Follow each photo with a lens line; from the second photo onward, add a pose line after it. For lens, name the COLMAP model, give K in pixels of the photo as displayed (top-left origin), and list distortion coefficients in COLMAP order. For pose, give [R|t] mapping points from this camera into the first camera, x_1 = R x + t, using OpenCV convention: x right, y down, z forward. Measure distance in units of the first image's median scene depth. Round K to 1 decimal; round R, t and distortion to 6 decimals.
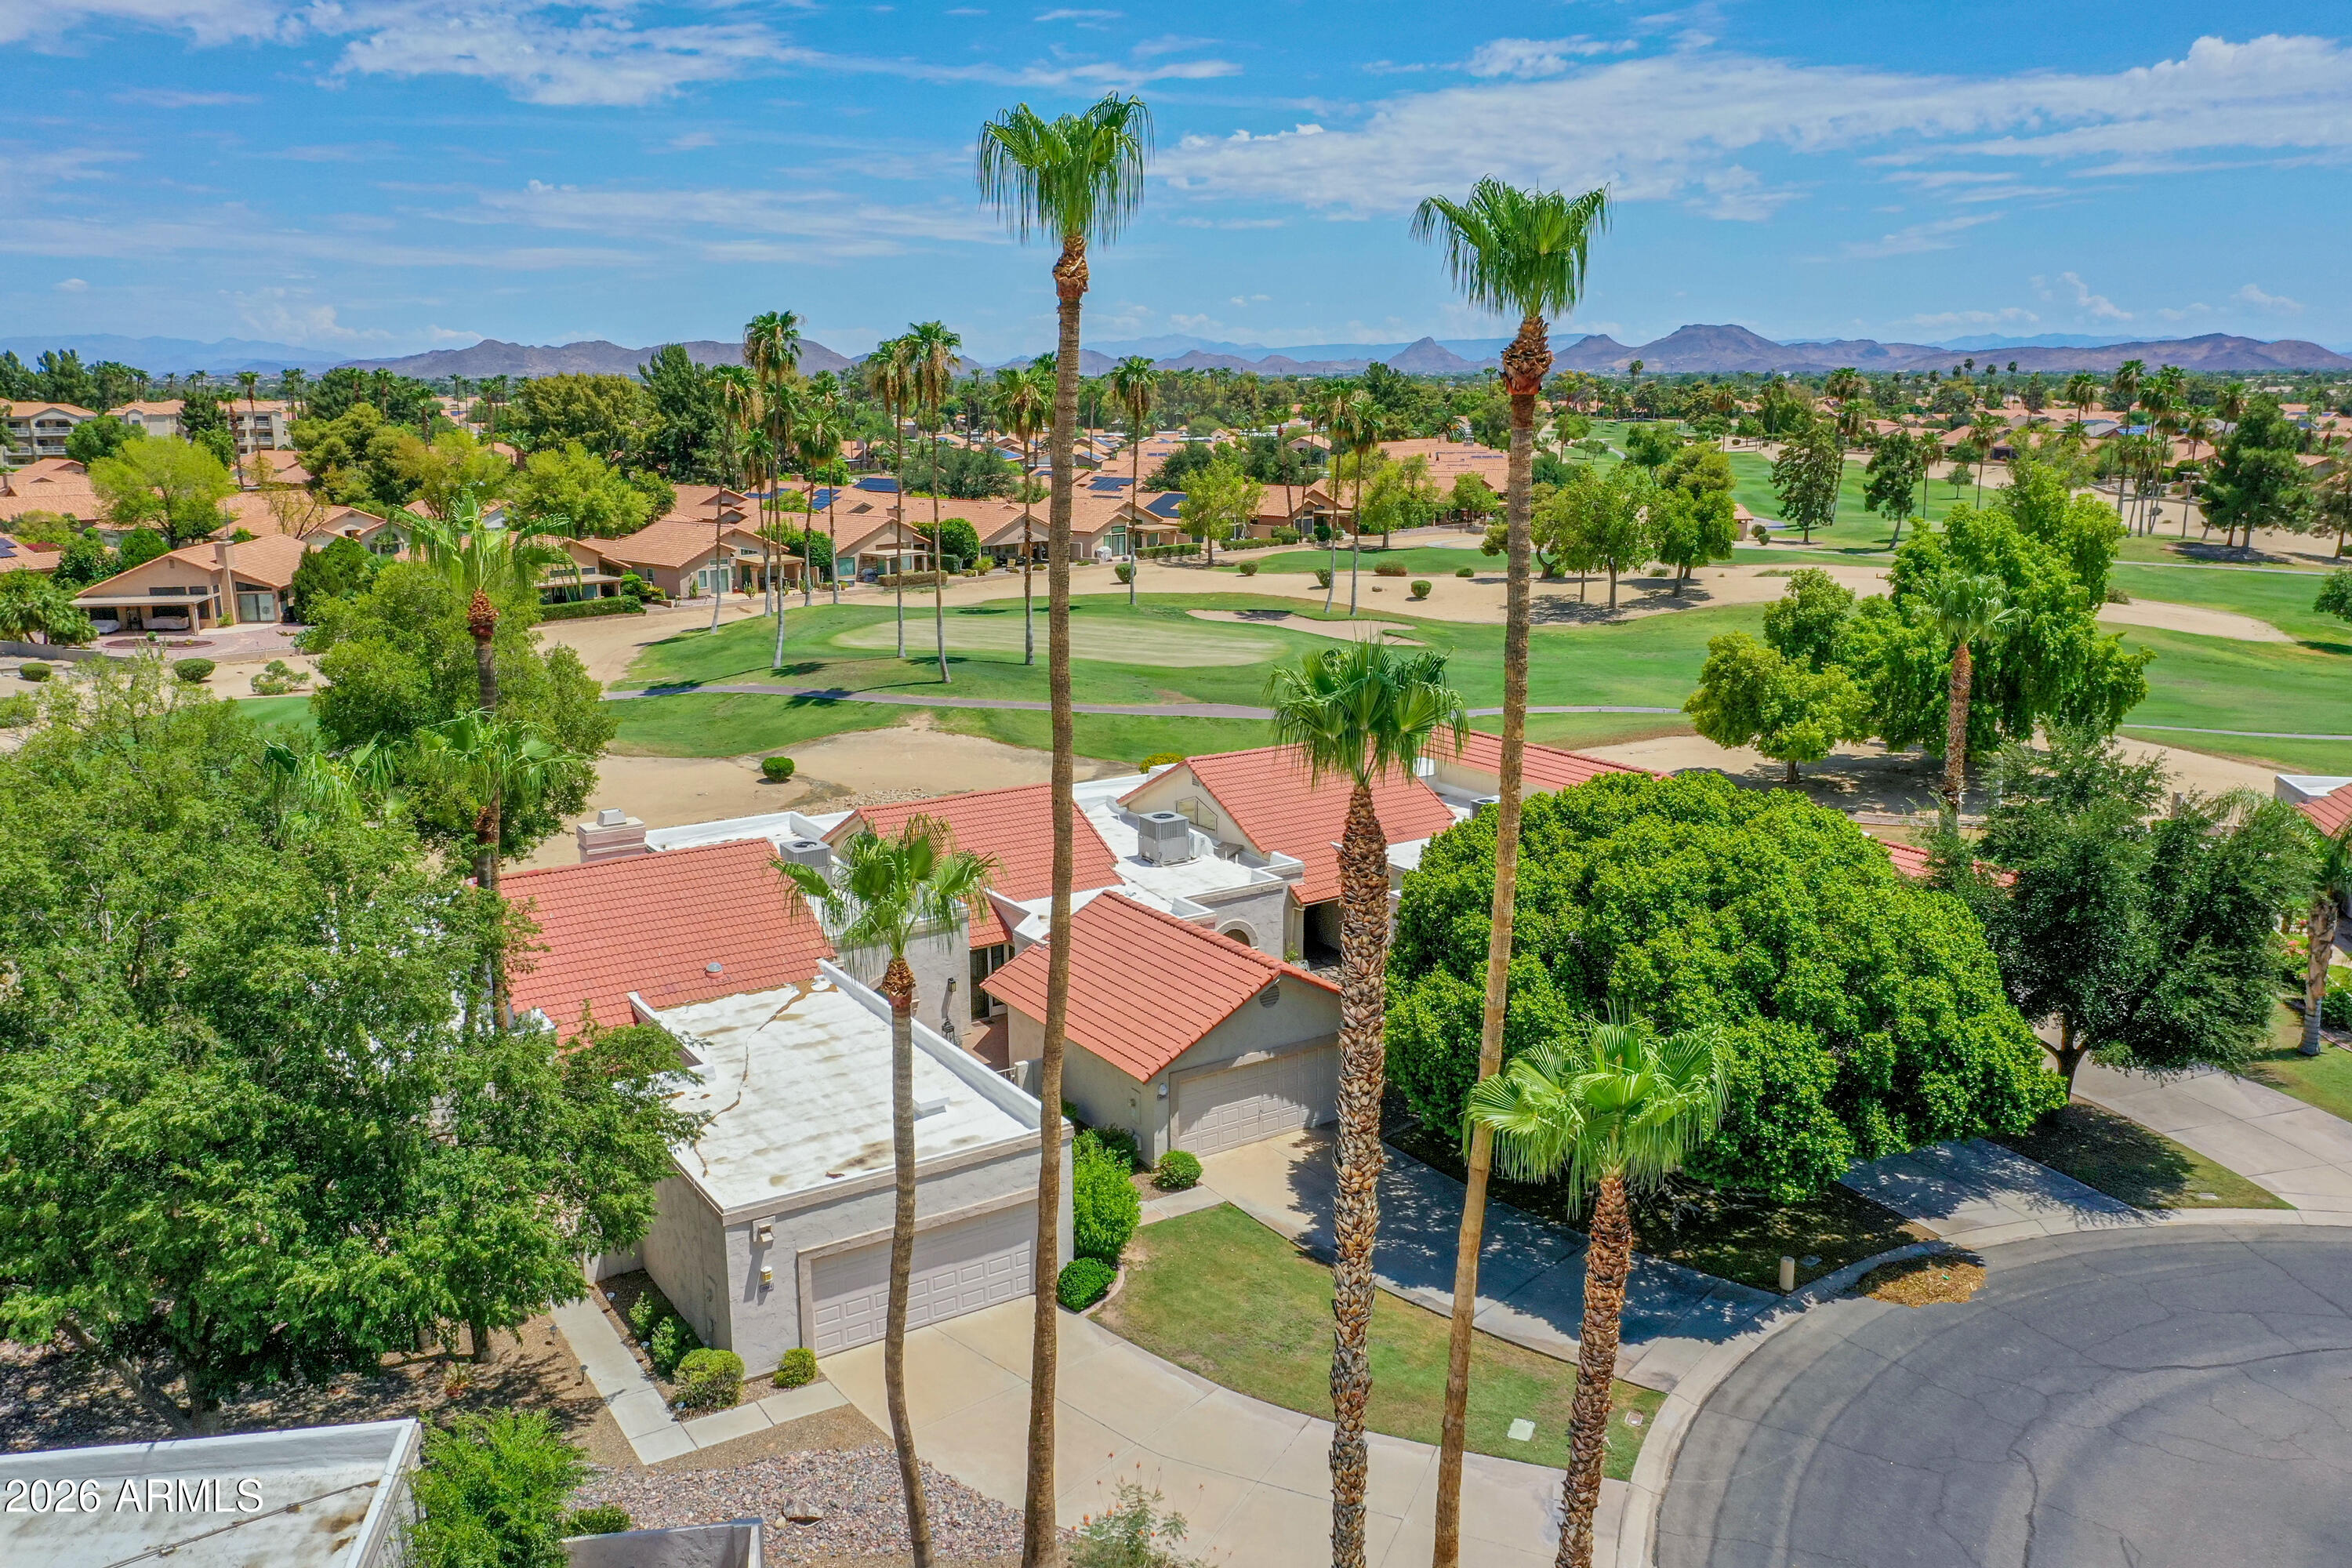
lens RADIAL K [[1843.1, 0, 1176.0], [0, 1843.1, 784.0], [0, 0, 1]] dist [0.005624, 0.005855]
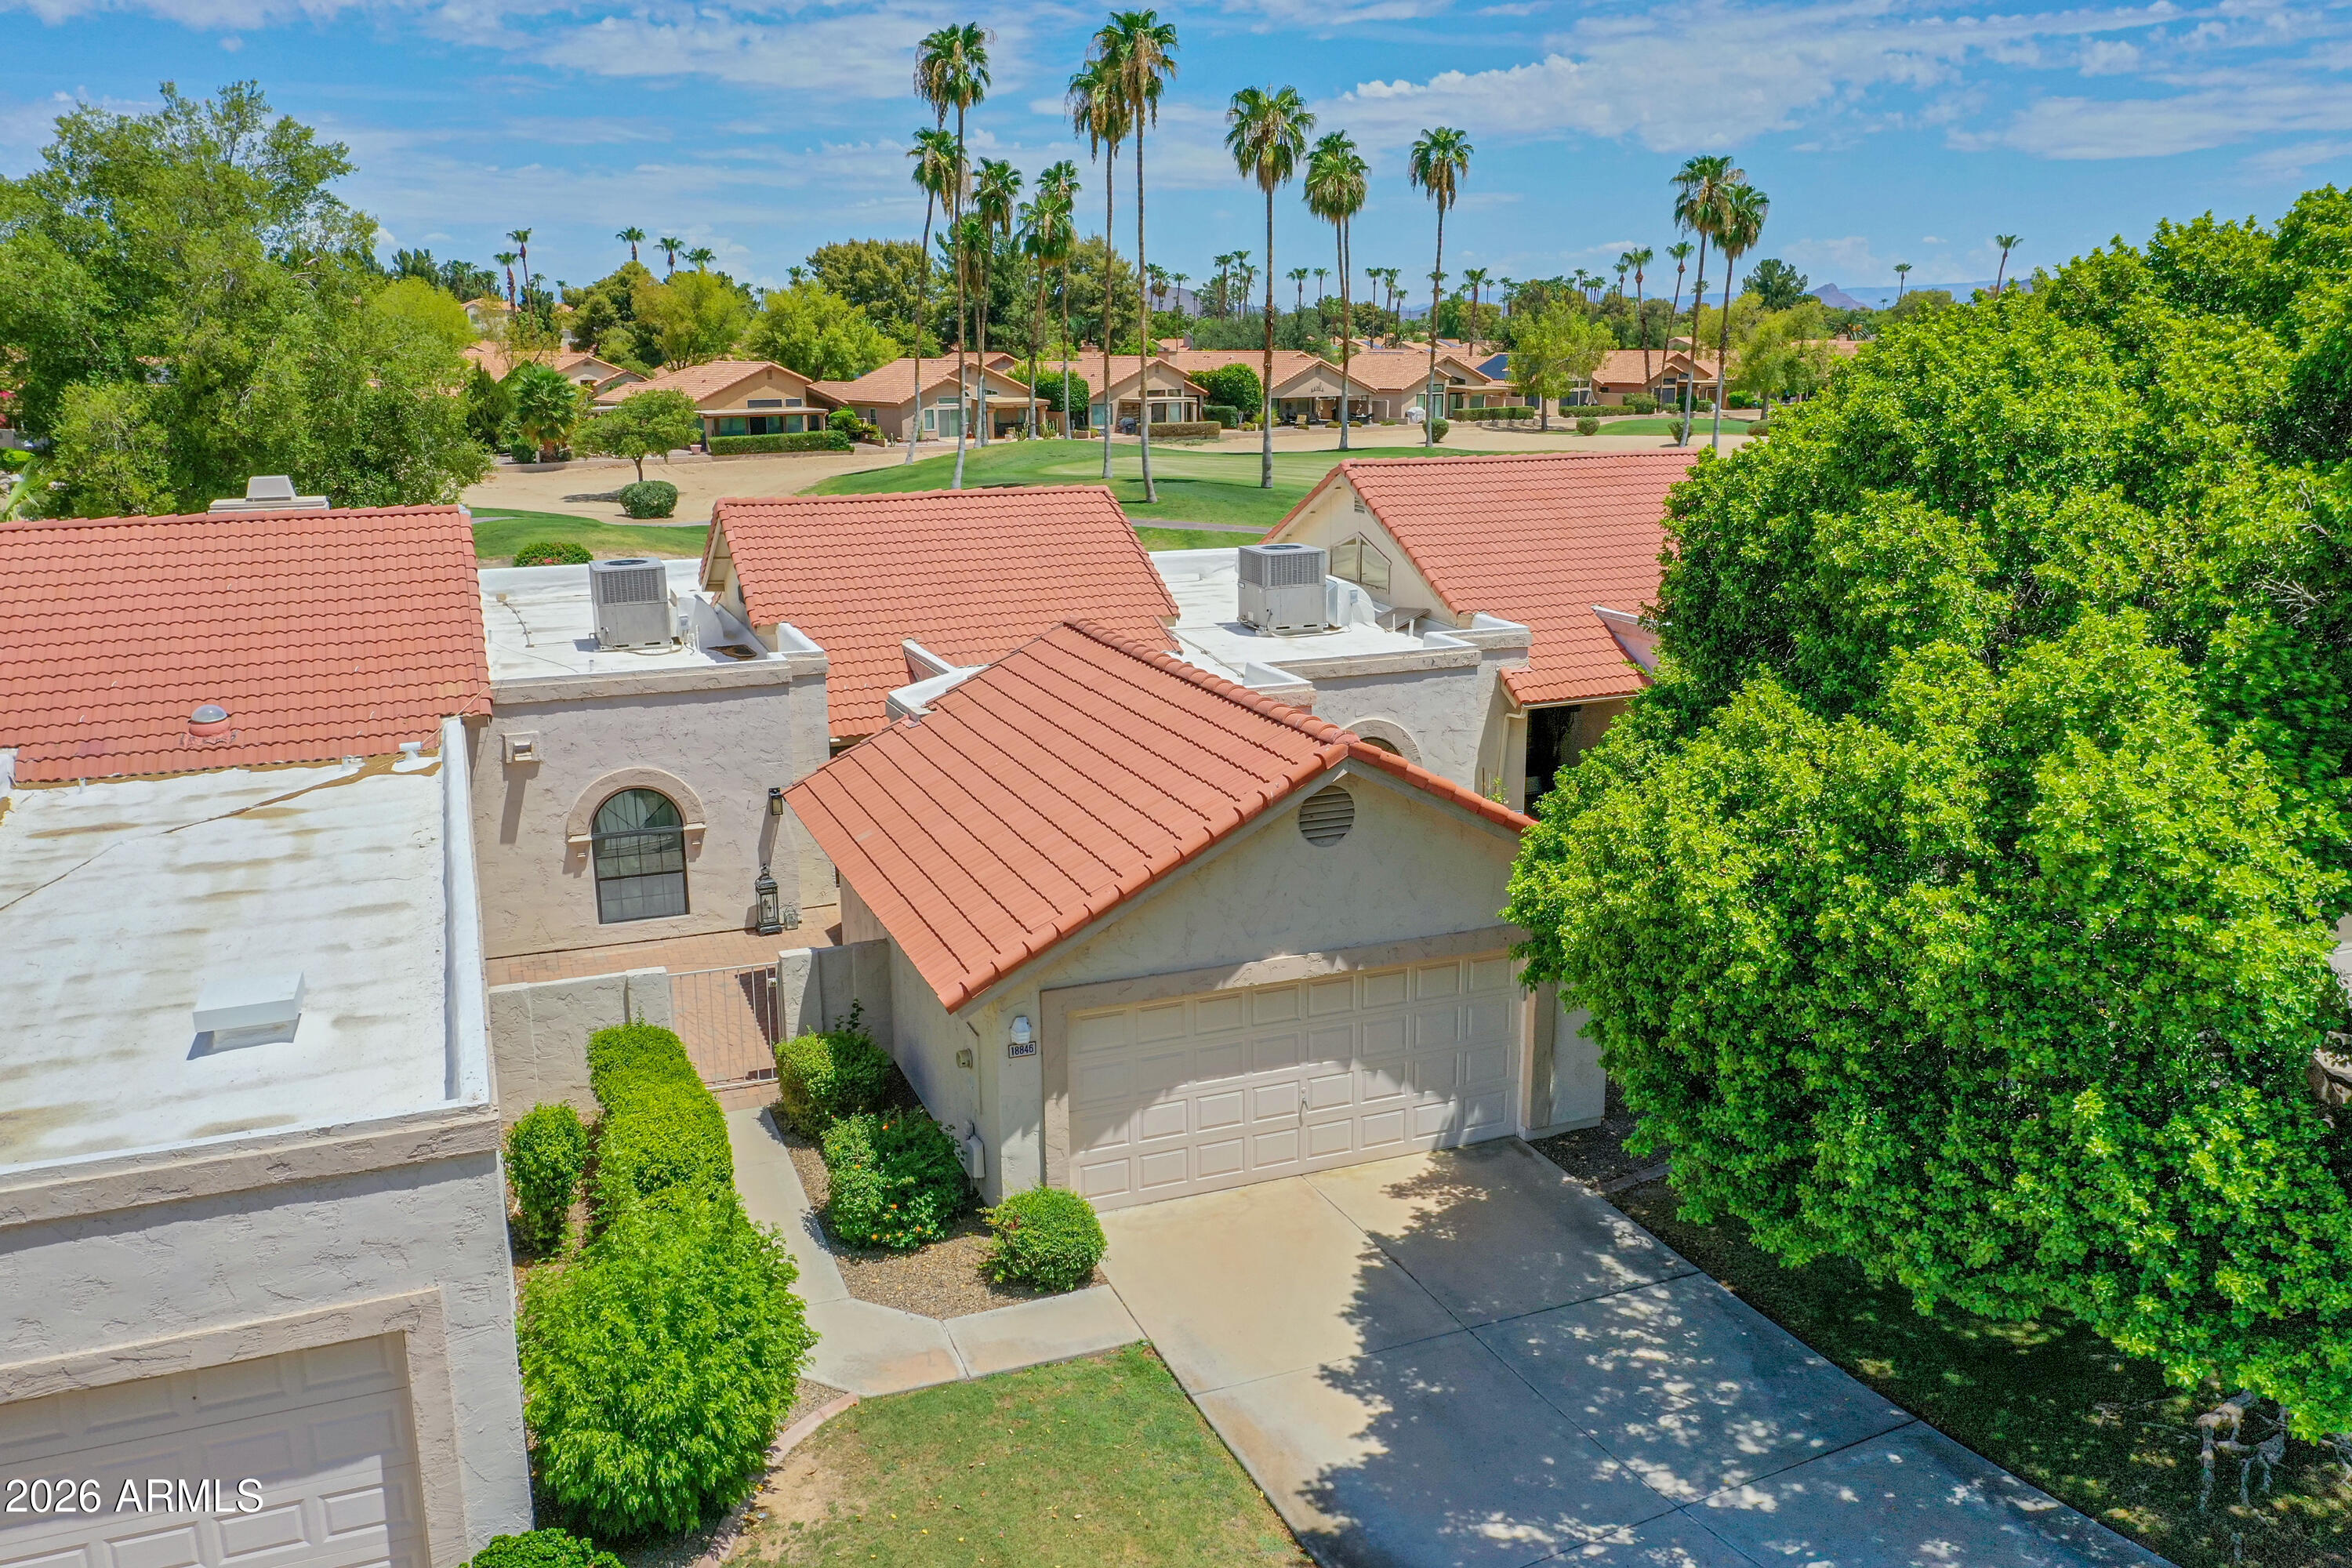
lens RADIAL K [[1843.1, 0, 1176.0], [0, 1843.1, 784.0], [0, 0, 1]] dist [0.005624, 0.005855]
pose [[0.980534, 0.041003, -0.192019, 0.029763], [-0.035836, 0.998898, 0.030305, 0.030429], [0.193050, -0.022834, 0.980923, 0.190158]]
